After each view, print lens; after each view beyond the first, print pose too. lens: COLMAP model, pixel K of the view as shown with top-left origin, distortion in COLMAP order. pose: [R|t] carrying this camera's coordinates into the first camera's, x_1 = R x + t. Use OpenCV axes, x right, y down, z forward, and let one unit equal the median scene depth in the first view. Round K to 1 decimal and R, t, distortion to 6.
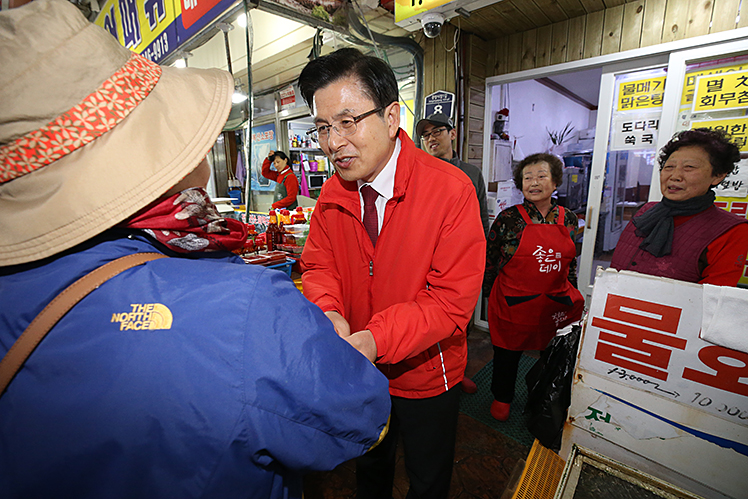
lens RADIAL K [[340.4, 0, 374.0], [0, 340.4, 249.5], [0, 0, 1]] dist [-0.072436, 0.014944]
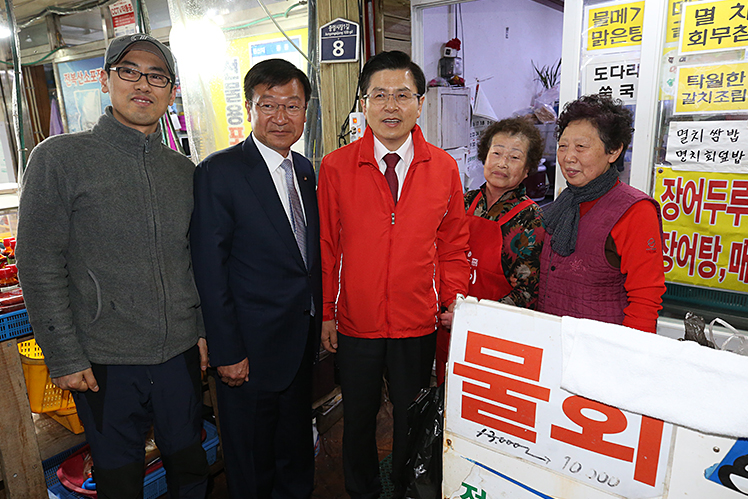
lens RADIAL K [[546.2, 0, 374.0], [0, 546.2, 249.5], [0, 0, 1]] dist [-0.027719, 0.003898]
pose [[0.991896, -0.041350, 0.120132, 0.180768], [0.041024, 0.999145, 0.005183, -0.034594], [-0.120244, -0.000212, 0.992744, -0.111571]]
